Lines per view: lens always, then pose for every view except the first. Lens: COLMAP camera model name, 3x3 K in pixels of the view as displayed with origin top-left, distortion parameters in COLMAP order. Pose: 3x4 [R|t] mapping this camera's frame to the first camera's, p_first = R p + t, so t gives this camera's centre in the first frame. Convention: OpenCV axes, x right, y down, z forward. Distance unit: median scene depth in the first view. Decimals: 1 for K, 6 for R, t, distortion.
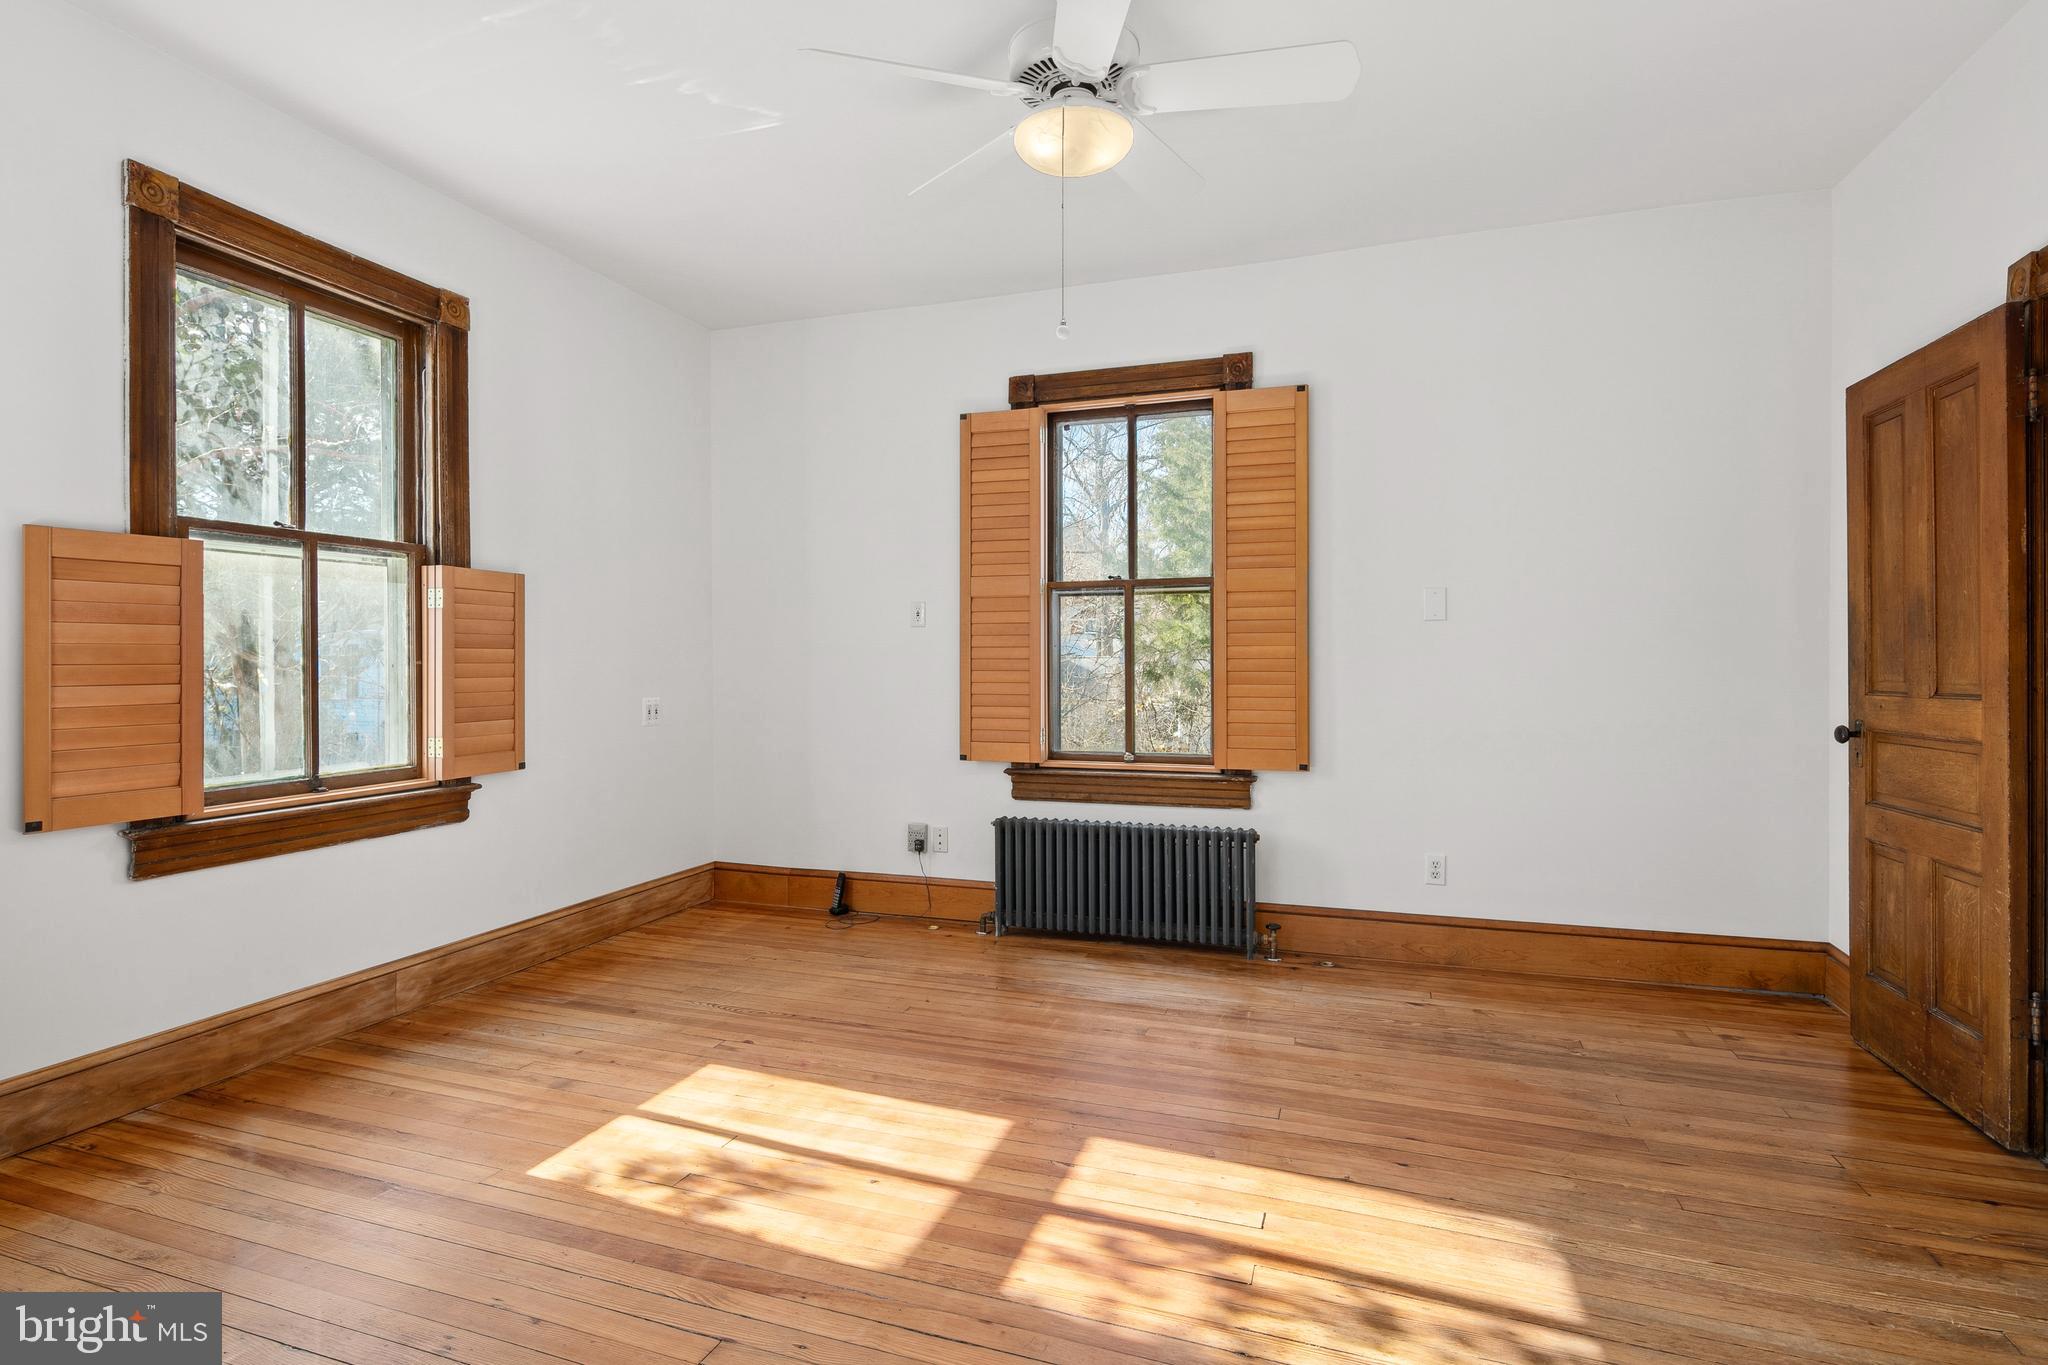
lens RADIAL K [[990.0, 0, 1018.4], [0, 990.0, 658.5], [0, 0, 1]] dist [-0.000904, -0.006183]
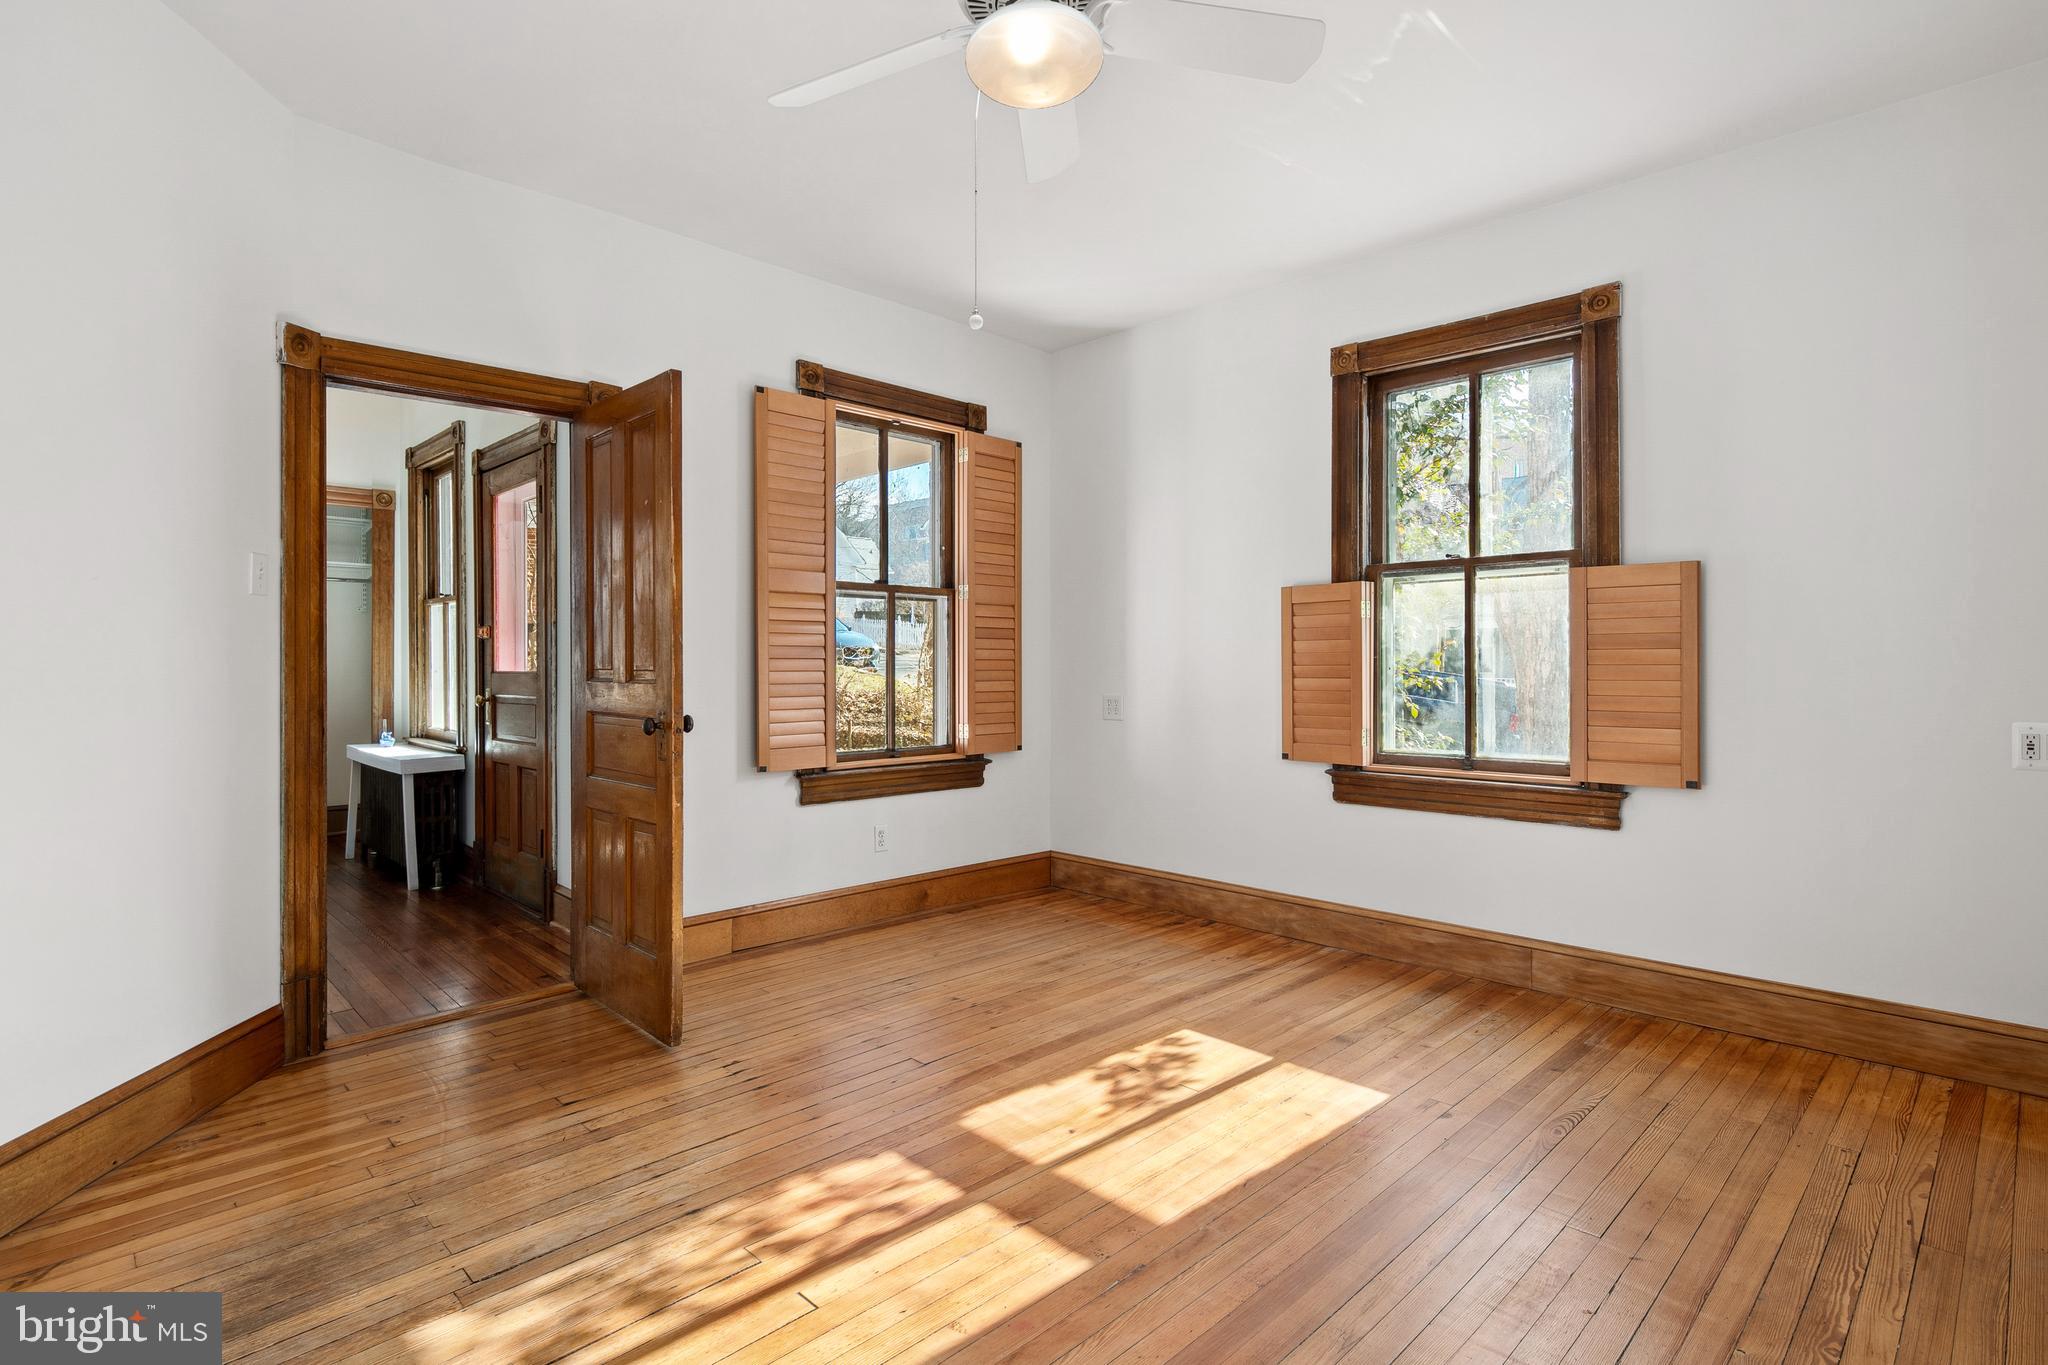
lens RADIAL K [[1020.7, 0, 1020.0], [0, 1020.7, 660.6], [0, 0, 1]] dist [0.003231, -0.000966]
pose [[-0.442367, -0.002168, -0.896832, 0.617027], [0.004353, 0.999980, -0.004565, 0.002494], [0.896824, -0.005924, -0.442349, 0.976656]]
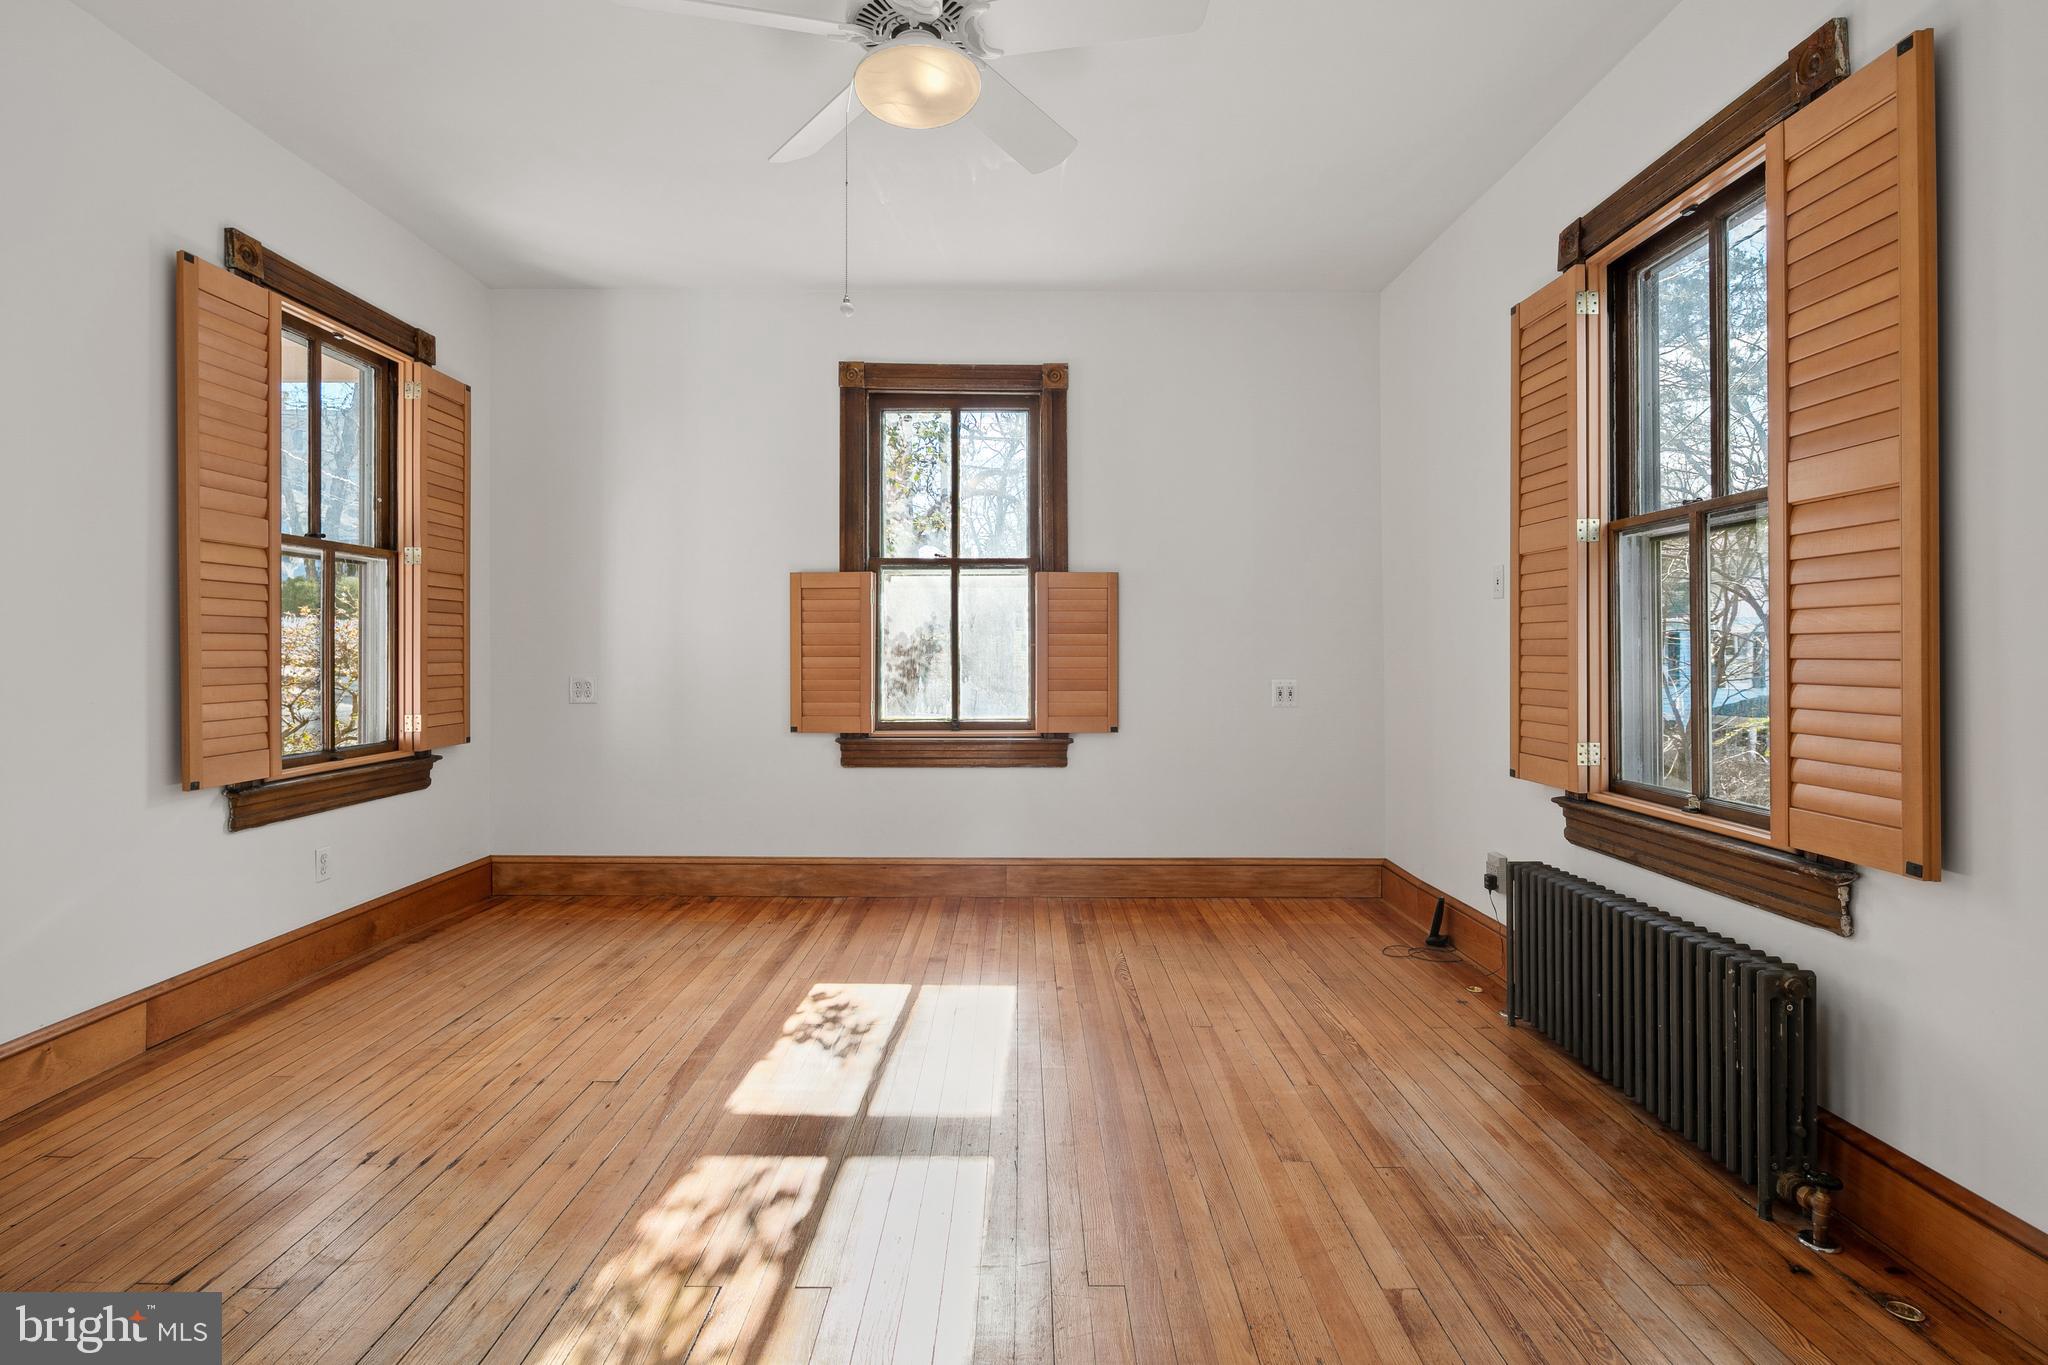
lens RADIAL K [[1001.7, 0, 1025.3], [0, 1001.7, 646.8], [0, 0, 1]] dist [0.003290, -0.006126]
pose [[0.327921, -0.000937, -0.944705, 0.706884], [0.001744, 0.999998, -0.000386, 0.007500], [0.944704, -0.001521, 0.327922, 0.550923]]
